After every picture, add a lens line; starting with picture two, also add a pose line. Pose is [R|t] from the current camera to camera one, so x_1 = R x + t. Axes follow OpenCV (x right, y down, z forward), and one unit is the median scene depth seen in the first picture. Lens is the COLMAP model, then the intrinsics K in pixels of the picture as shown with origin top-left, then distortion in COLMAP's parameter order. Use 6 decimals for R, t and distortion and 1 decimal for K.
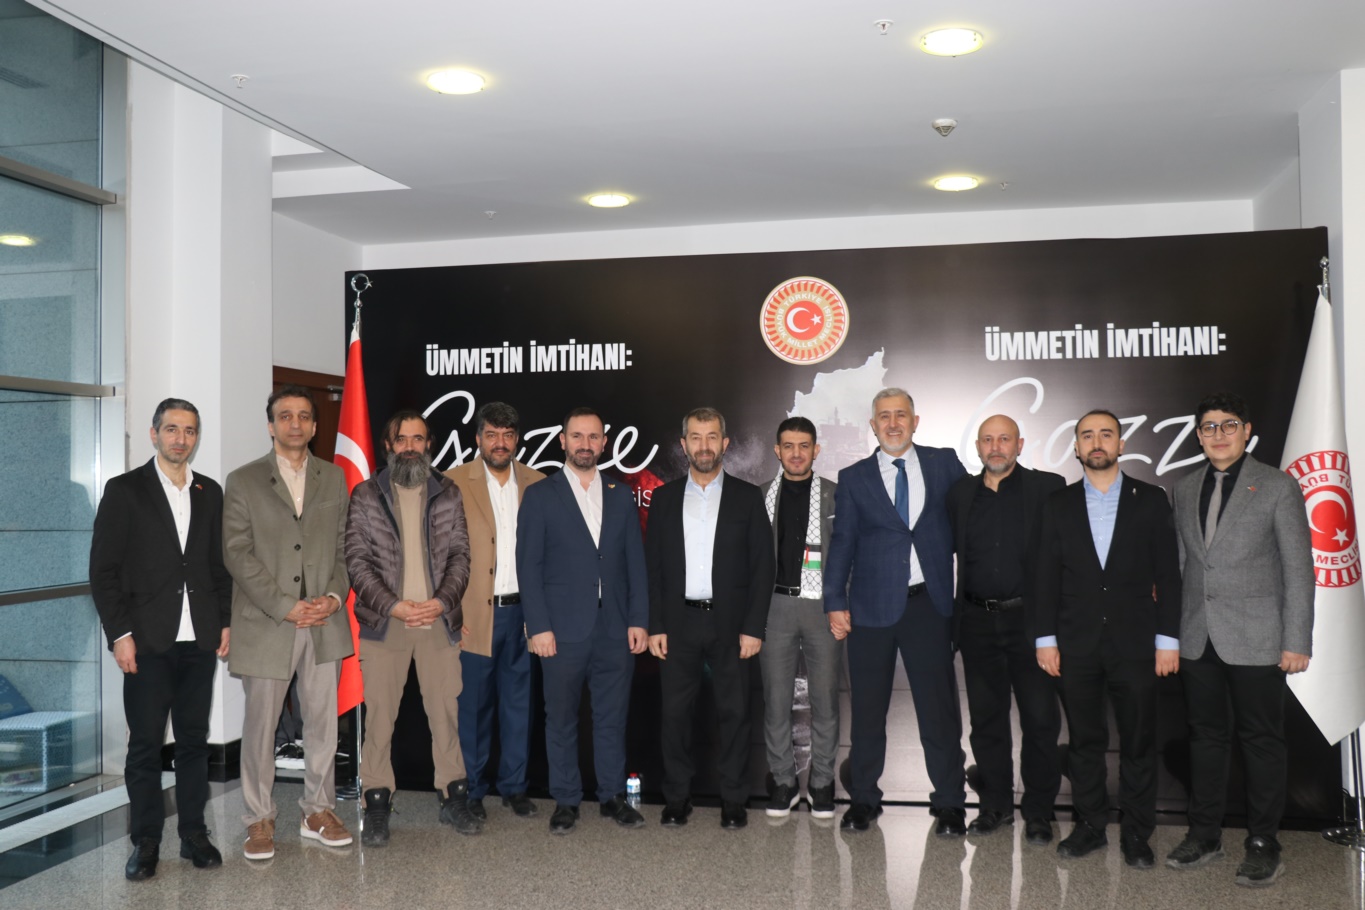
lens RADIAL K [[1206.0, 0, 704.3], [0, 1206.0, 475.6], [0, 0, 1]] dist [-0.079671, 0.025504]
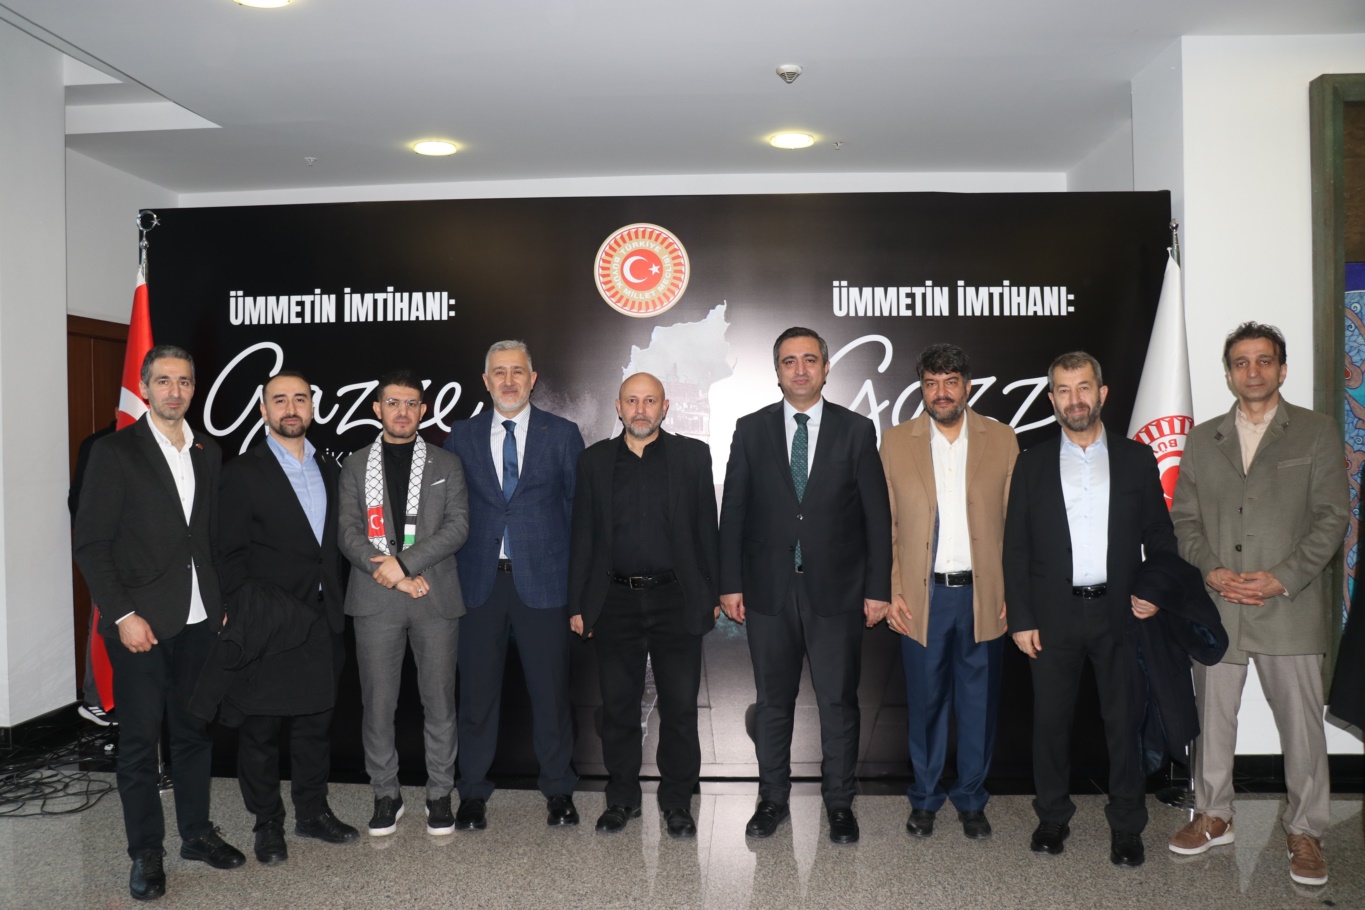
lens RADIAL K [[1137.7, 0, 673.7], [0, 1137.7, 467.5], [0, 0, 1]] dist [-0.170483, 0.140481]
pose [[0.991729, 0.002017, 0.128332, -0.004762], [-0.005996, 0.999513, 0.030622, -0.002961], [-0.128208, -0.031139, 0.991258, 0.123934]]
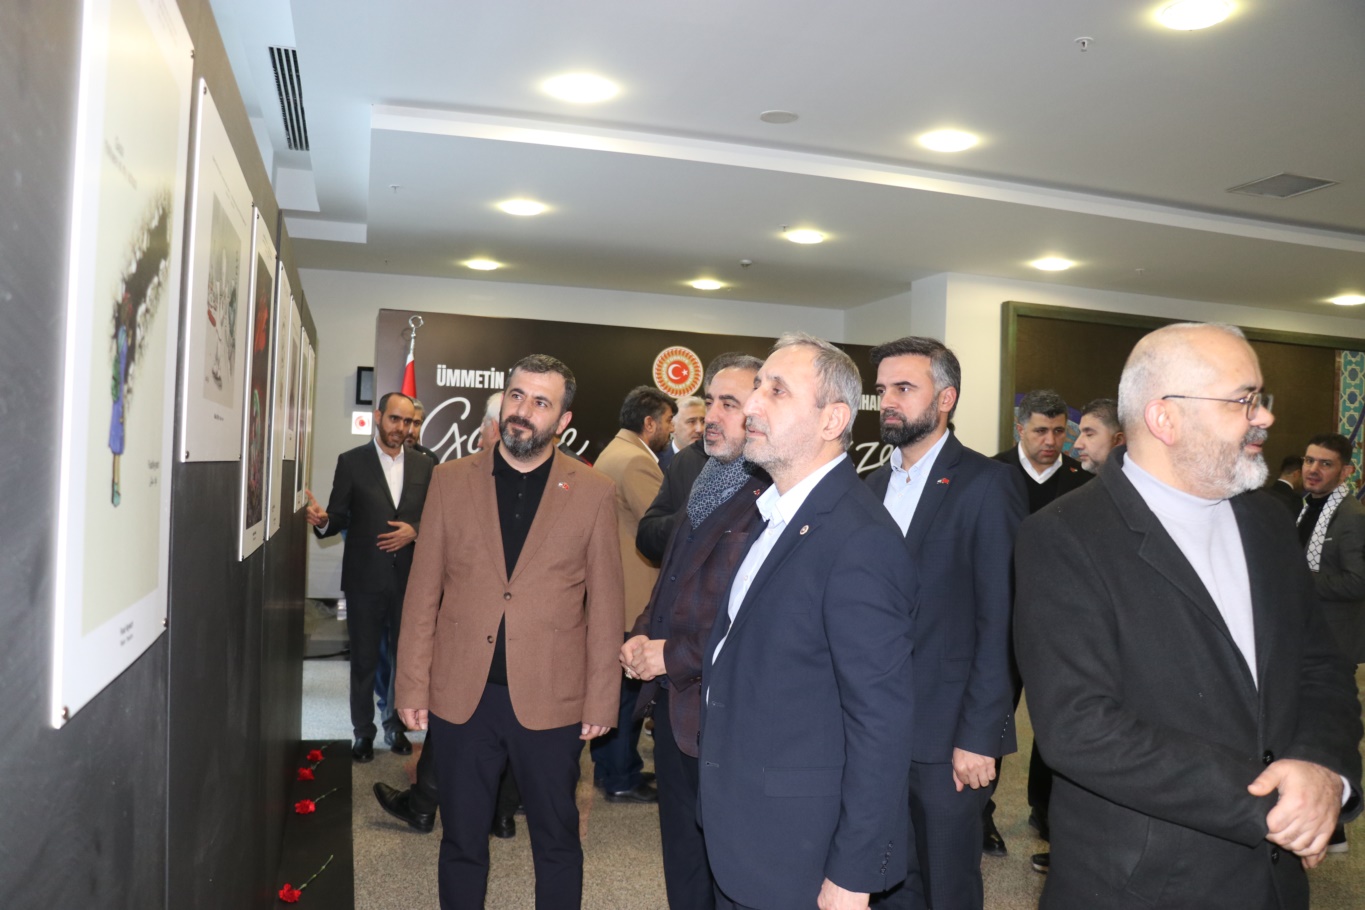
lens RADIAL K [[1137.7, 0, 686.8], [0, 1137.7, 468.1], [0, 0, 1]] dist [-0.170483, 0.140481]
pose [[0.884172, 0.046089, 0.464882, -0.644766], [-0.048530, 0.998799, -0.006722, 0.015109], [-0.464633, -0.016617, 0.885347, -0.418364]]
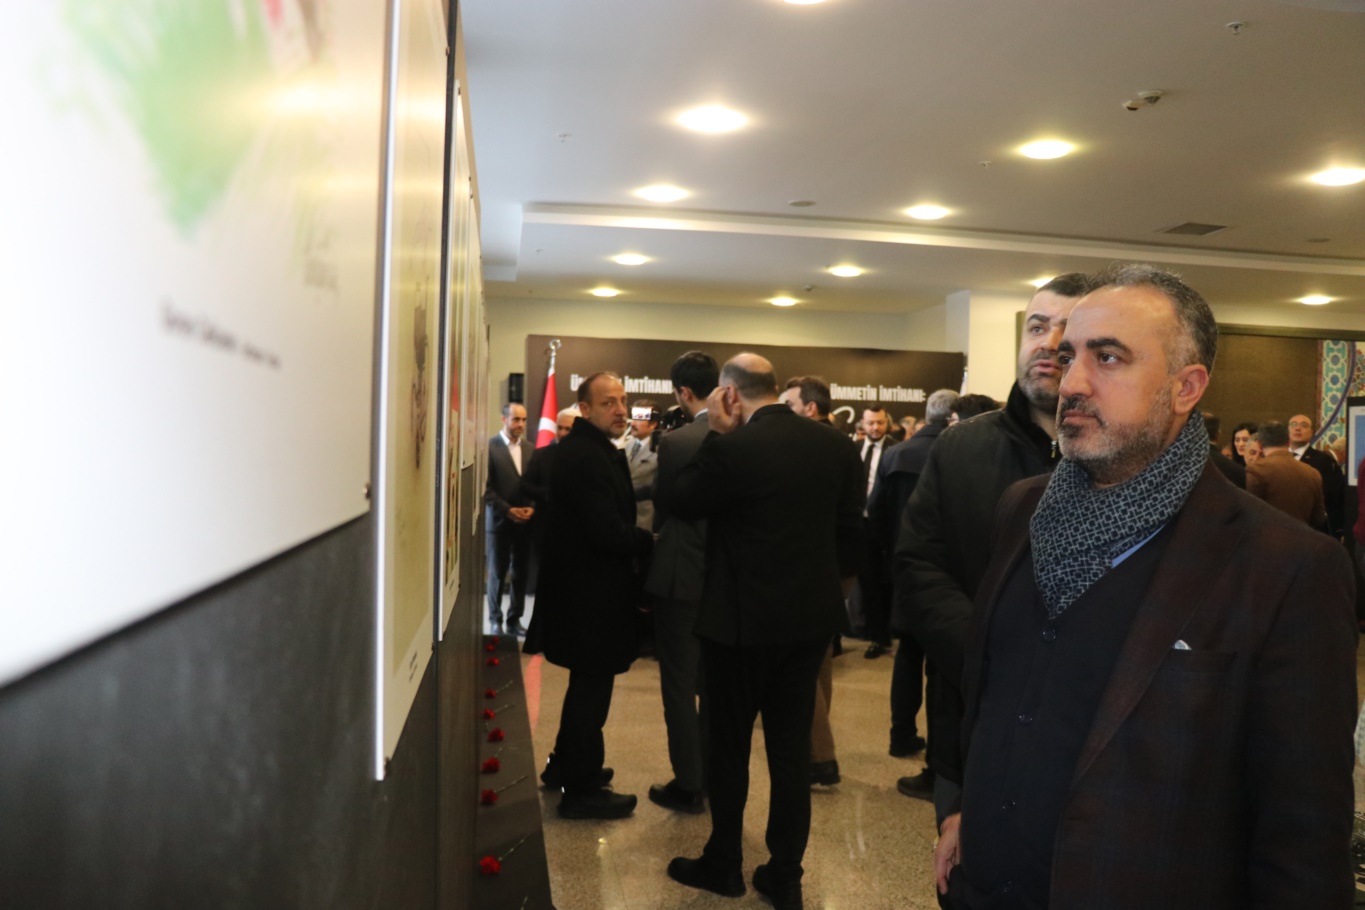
lens RADIAL K [[1137.7, 0, 670.2], [0, 1137.7, 457.0], [0, 0, 1]] dist [-0.170483, 0.140481]
pose [[0.938352, 0.030351, 0.344347, -0.777943], [-0.033314, 0.999441, 0.002688, 0.020007], [-0.344073, -0.013994, 0.938839, -0.908859]]
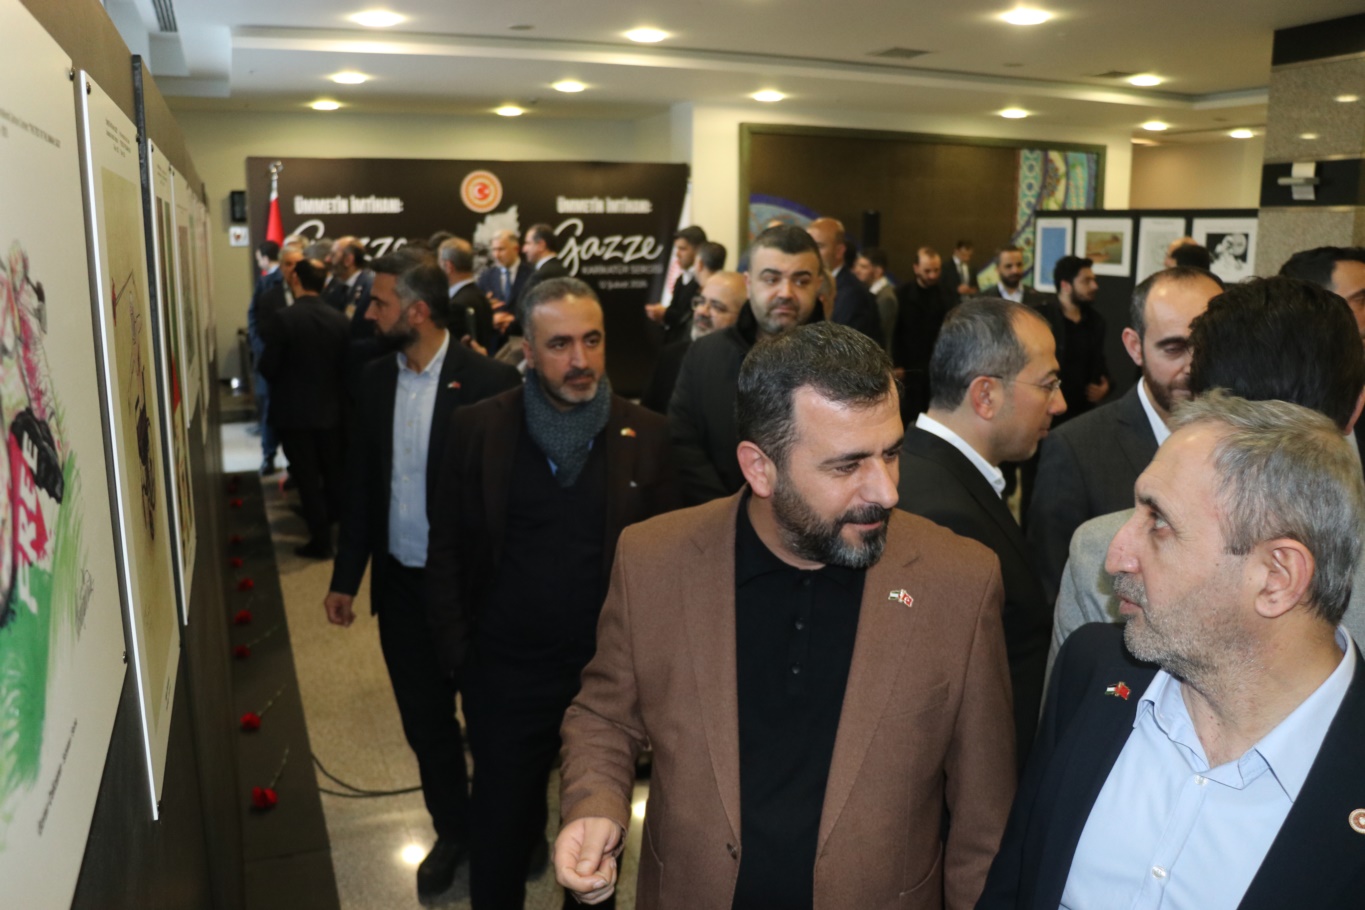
lens RADIAL K [[1137.7, 0, 680.6], [0, 1137.7, 454.8], [0, 0, 1]] dist [-0.170483, 0.140481]
pose [[0.833542, -0.093080, 0.544559, -0.785394], [-0.013928, 0.981850, 0.189144, -0.049943], [-0.552281, -0.165245, 0.817117, -0.972116]]
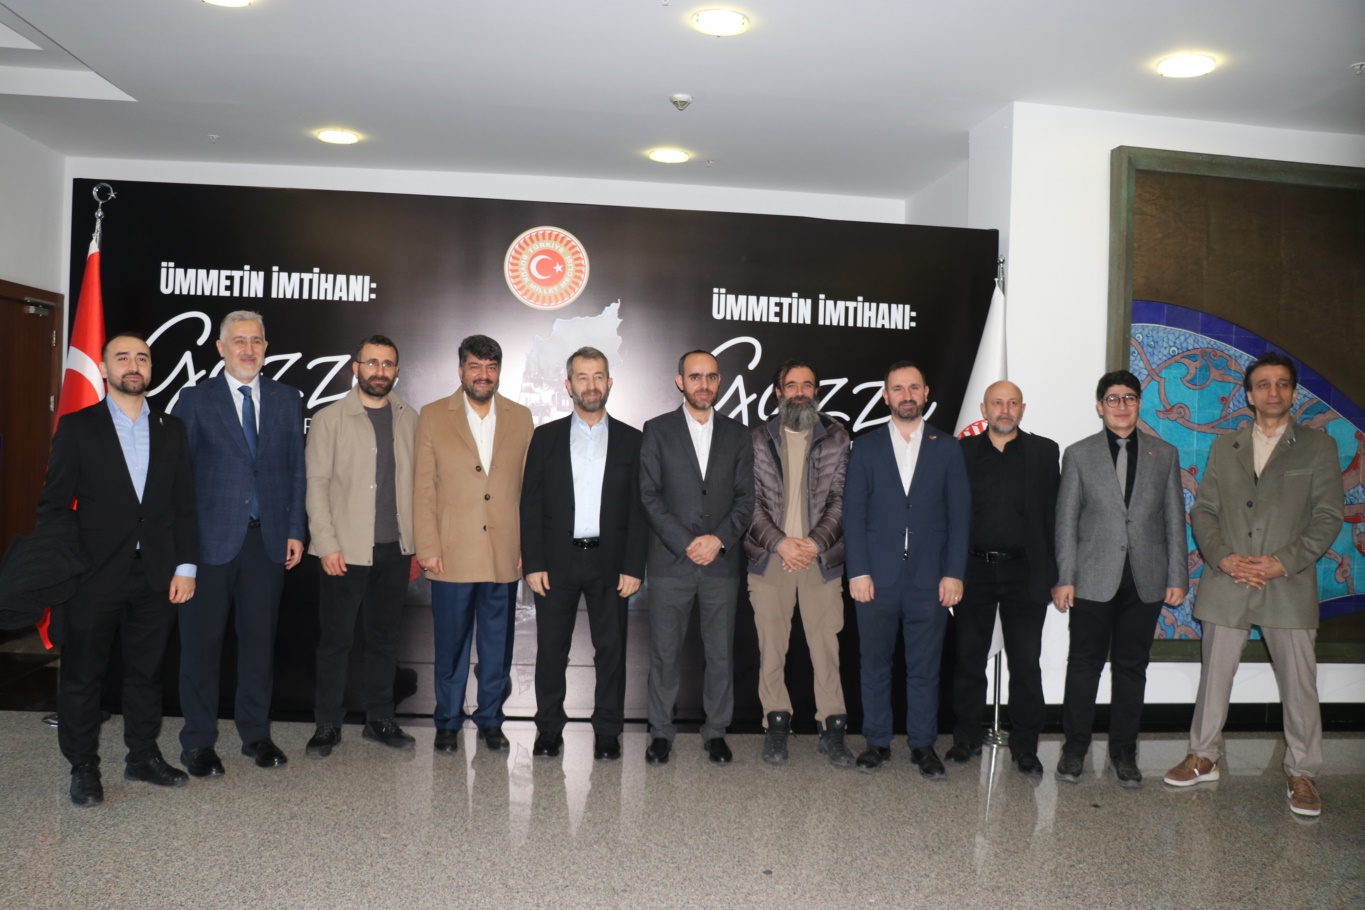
lens RADIAL K [[1137.7, 0, 686.2], [0, 1137.7, 449.7], [0, 0, 1]] dist [-0.170483, 0.140481]
pose [[0.954929, 0.043776, 0.293590, -0.084583], [-0.052668, 0.998360, 0.022445, 0.001183], [-0.292126, -0.036896, 0.955668, 0.013936]]
